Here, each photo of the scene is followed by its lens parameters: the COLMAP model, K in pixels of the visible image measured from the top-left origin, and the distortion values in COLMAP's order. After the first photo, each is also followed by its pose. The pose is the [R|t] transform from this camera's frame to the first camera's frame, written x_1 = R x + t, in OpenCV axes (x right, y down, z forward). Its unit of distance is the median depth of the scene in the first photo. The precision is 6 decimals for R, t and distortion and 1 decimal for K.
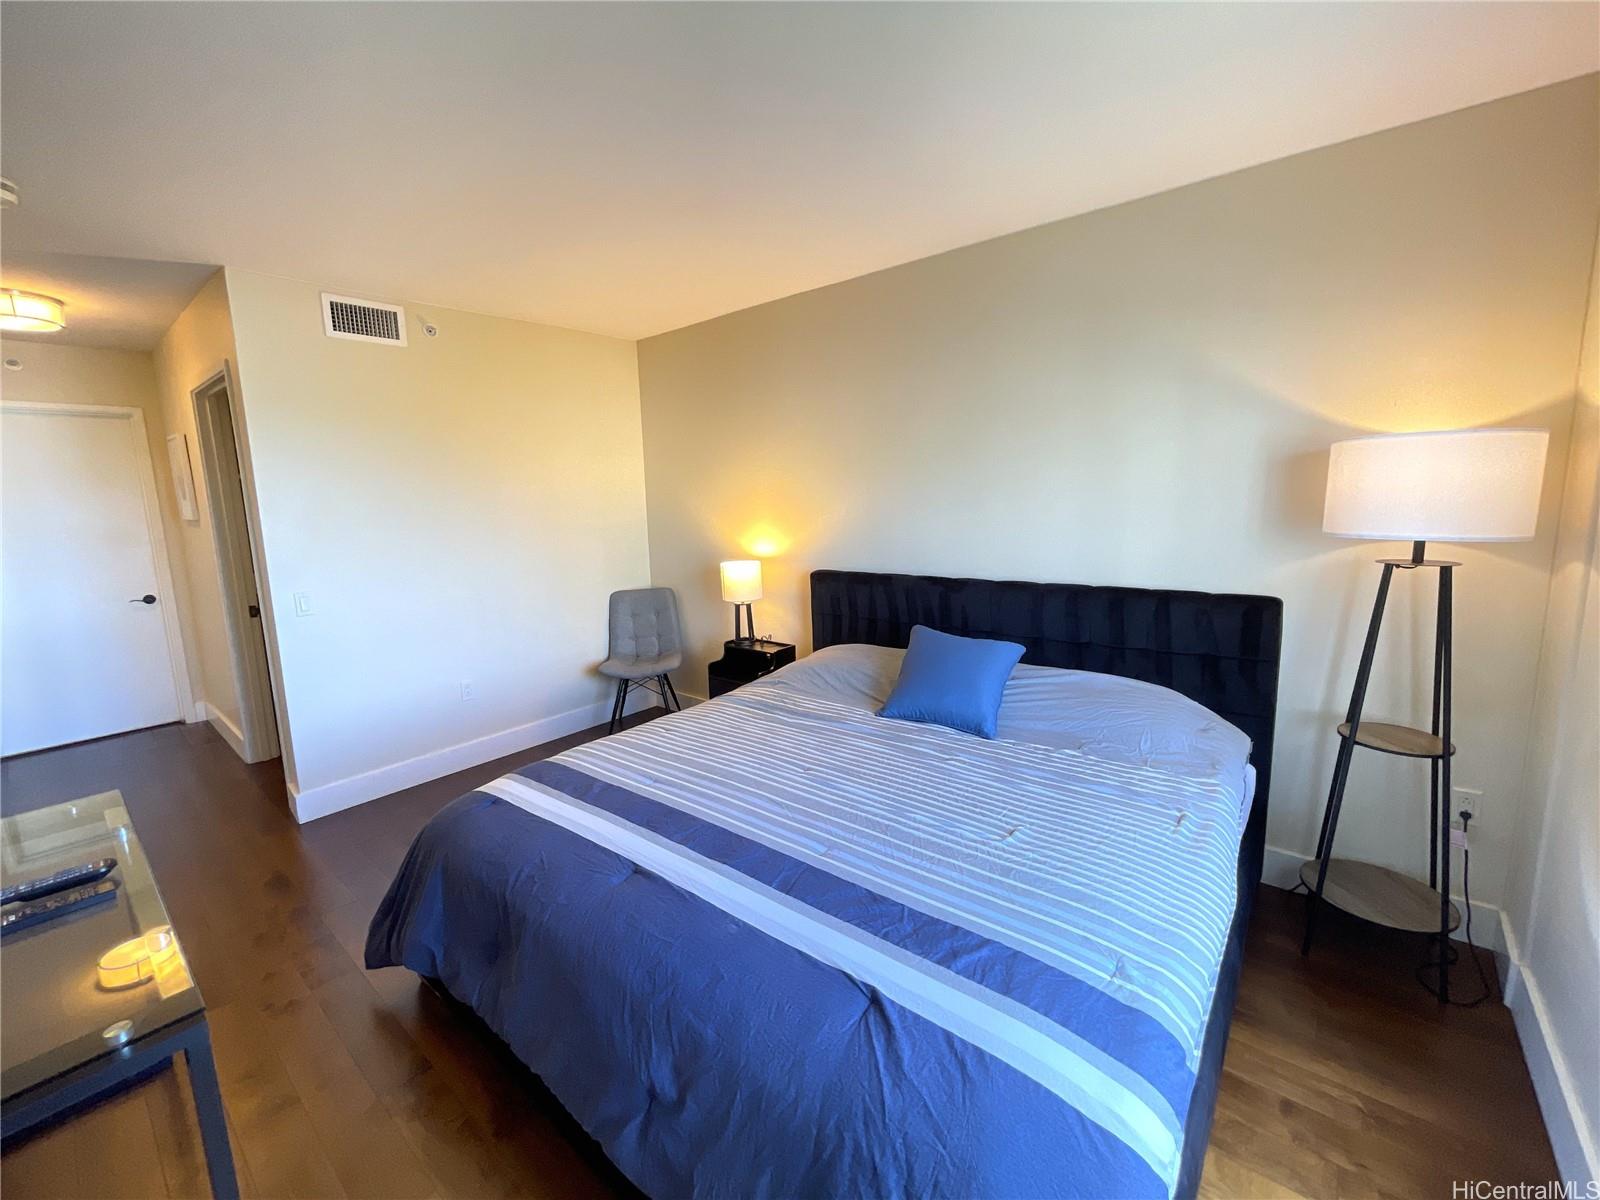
lens RADIAL K [[654.4, 0, 791.4], [0, 654.4, 592.0], [0, 0, 1]] dist [-0.001690, -0.000021]
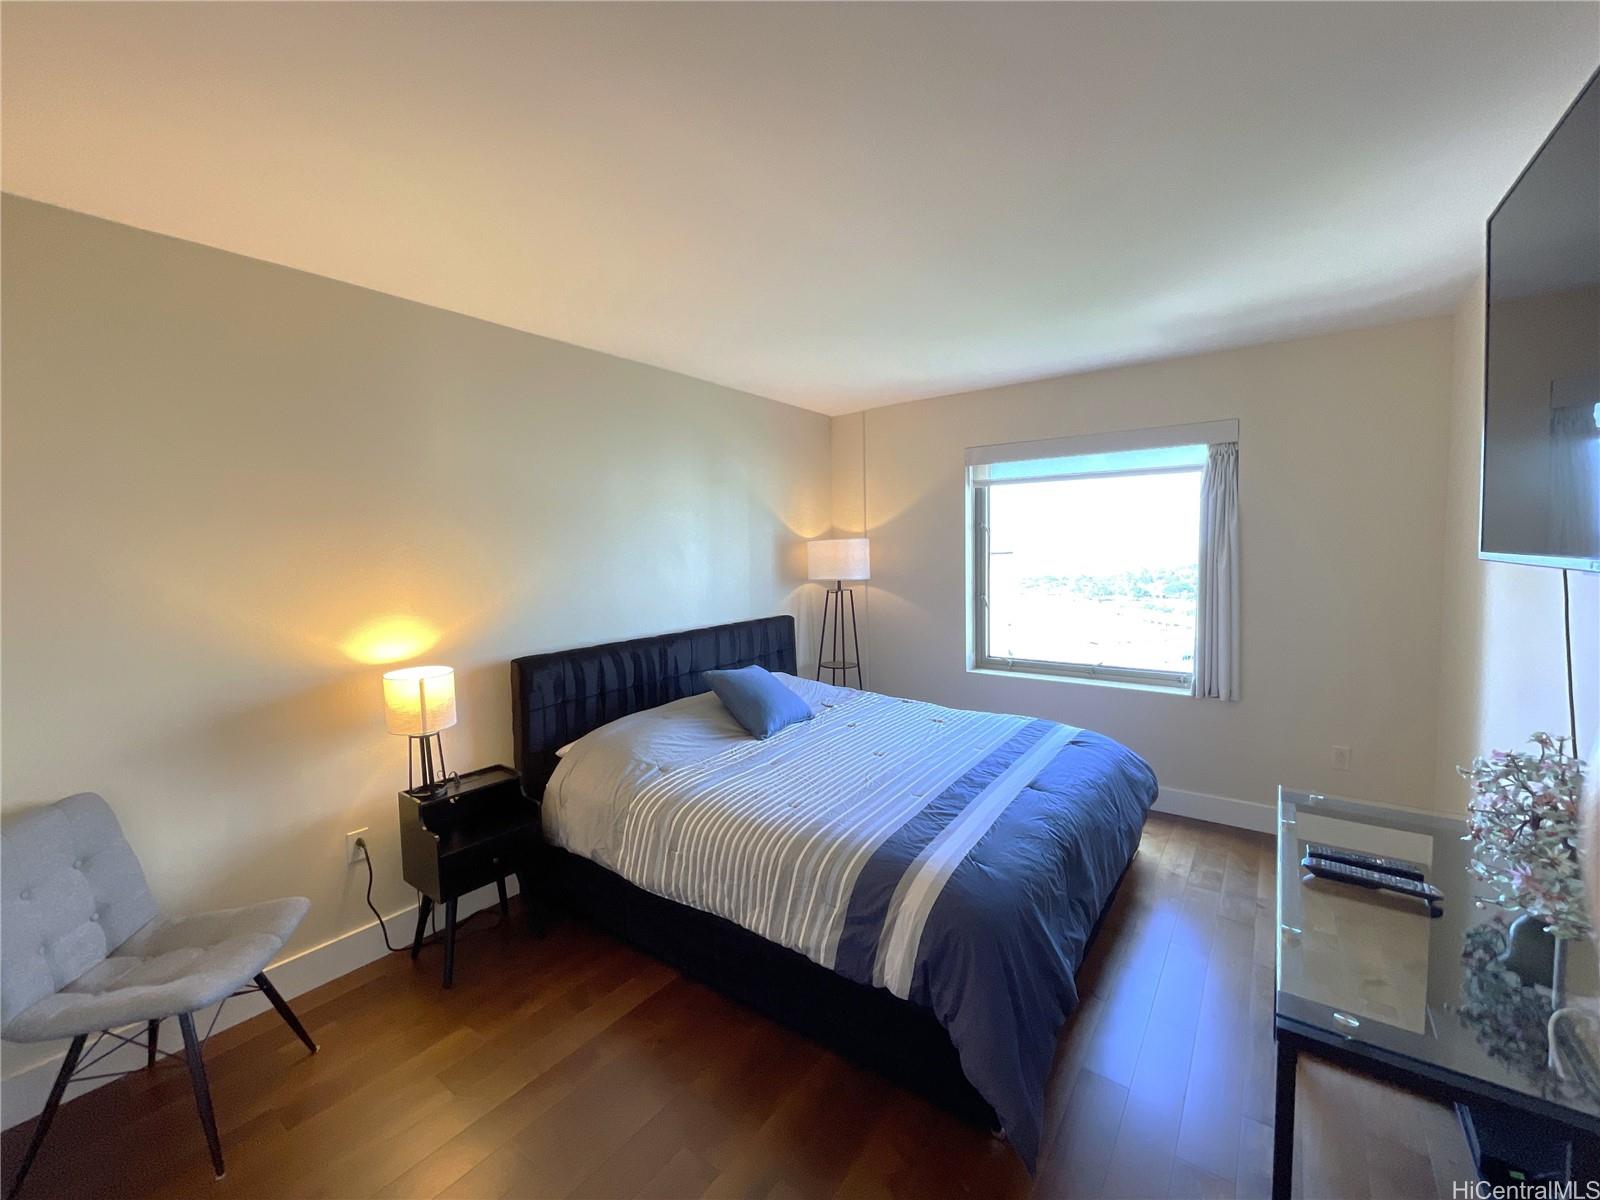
lens RADIAL K [[654.4, 0, 791.4], [0, 654.4, 592.0], [0, 0, 1]] dist [-0.001690, -0.000021]
pose [[-0.065486, -0.039881, 0.997056, -1.078264], [0.168040, 0.984490, 0.050415, -0.135266], [-0.983603, 0.170847, -0.057769, 0.960369]]
